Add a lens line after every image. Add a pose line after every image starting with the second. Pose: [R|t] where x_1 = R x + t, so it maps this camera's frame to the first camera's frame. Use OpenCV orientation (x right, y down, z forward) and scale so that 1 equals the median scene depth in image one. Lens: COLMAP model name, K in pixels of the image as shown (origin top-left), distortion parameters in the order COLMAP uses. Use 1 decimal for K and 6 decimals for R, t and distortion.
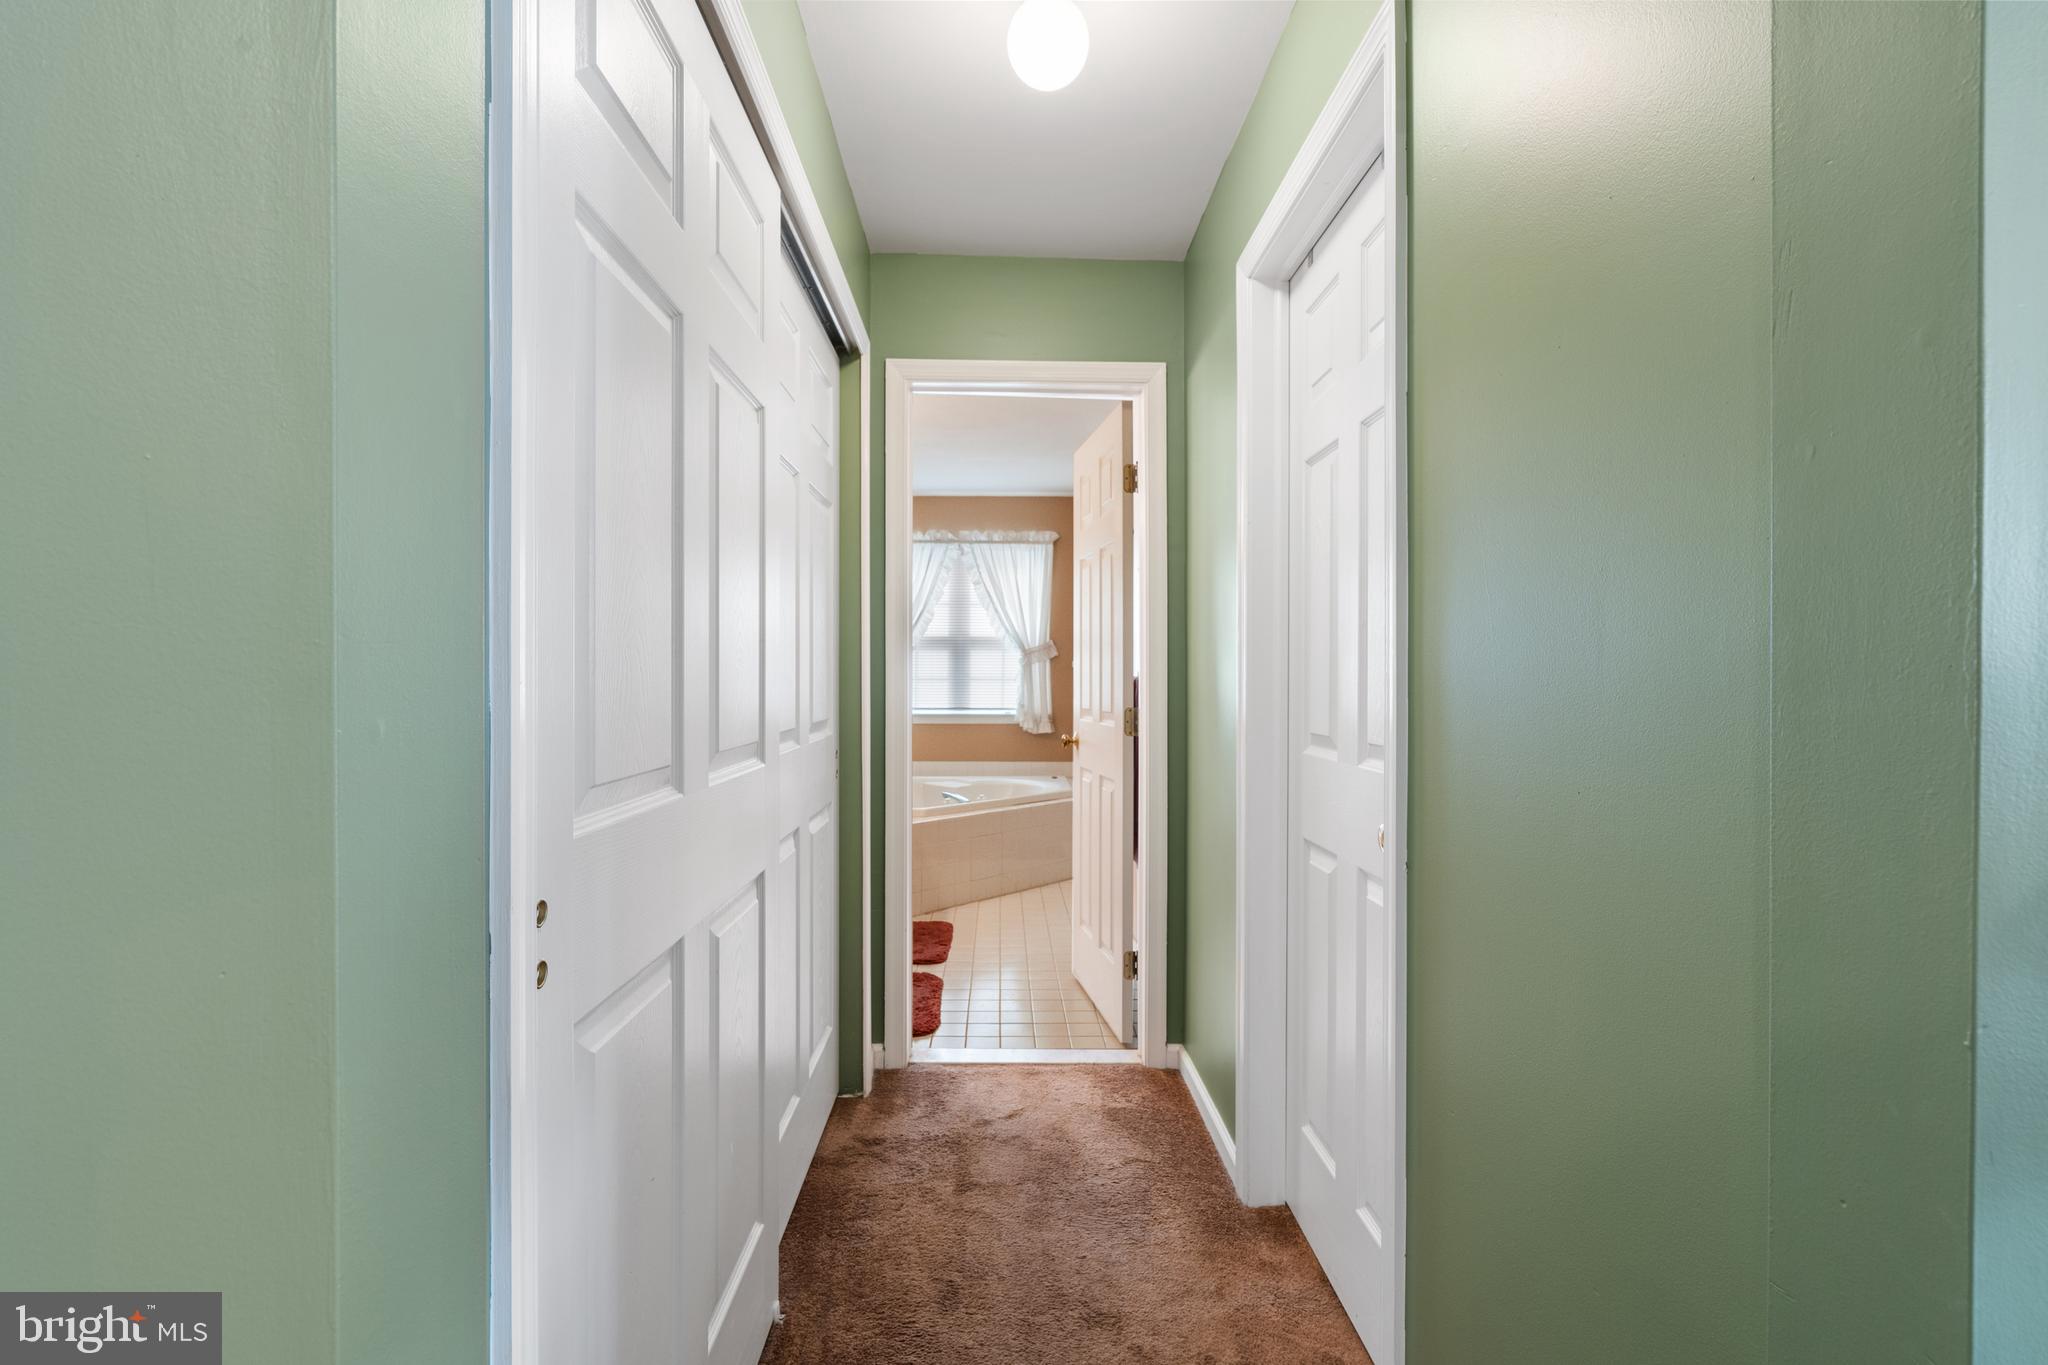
lens RADIAL K [[919.5, 0, 1020.2], [0, 919.5, 677.3], [0, 0, 1]] dist [-0.007229, 0.001593]
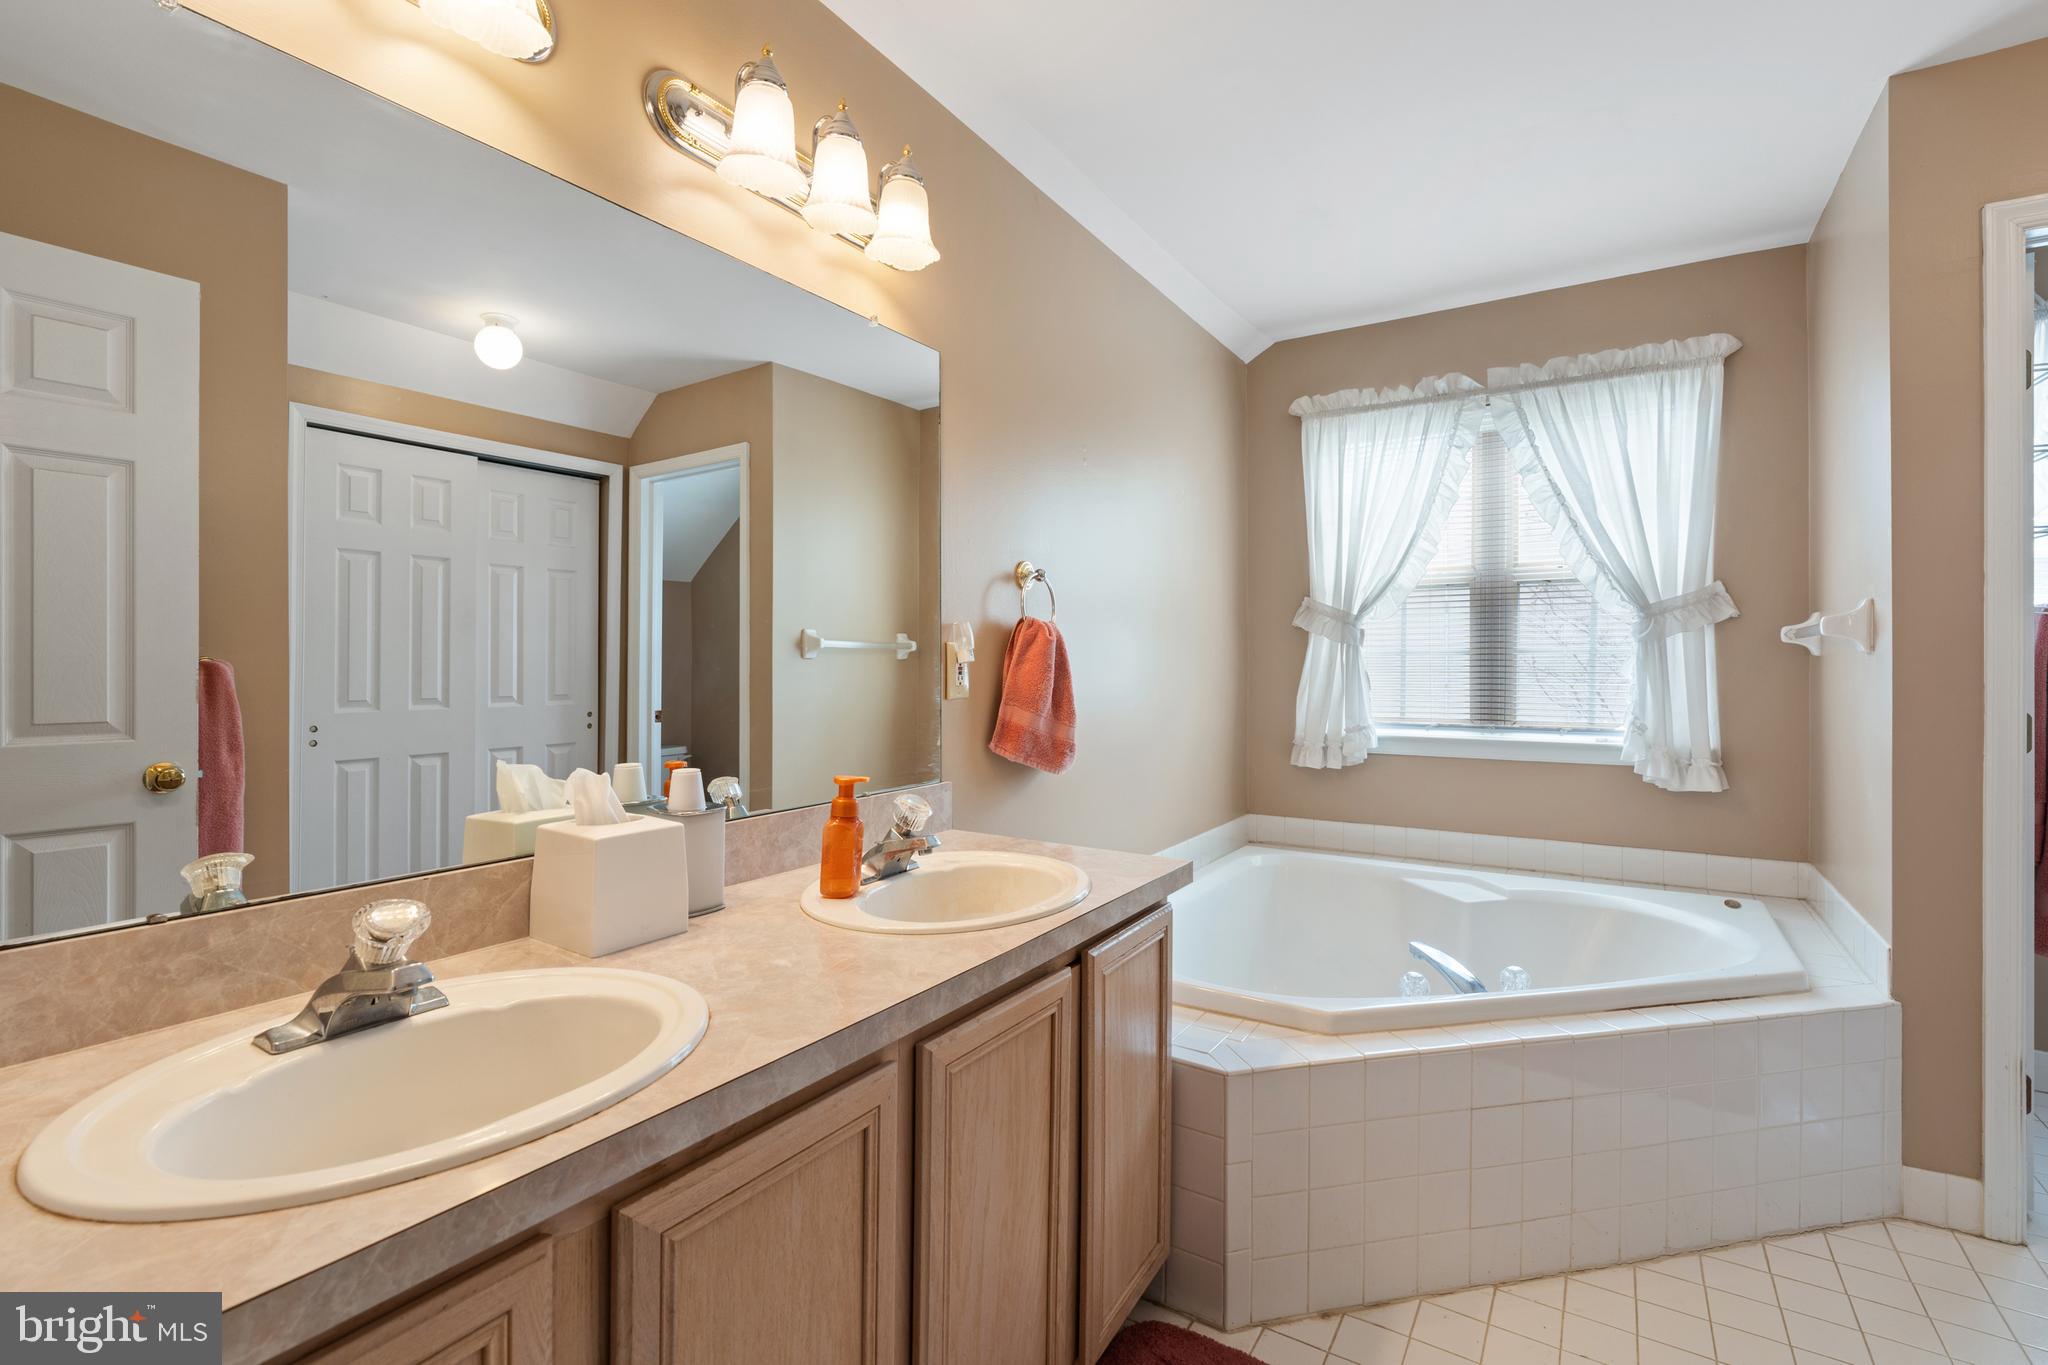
lens RADIAL K [[919.5, 0, 1020.2], [0, 919.5, 677.3], [0, 0, 1]] dist [-0.007229, 0.001593]
pose [[0.829275, 0.000375, -0.558840, 0.001200], [-0.001706, 0.999997, -0.001861, 0.007257], [0.558837, 0.002497, 0.829273, 0.450863]]
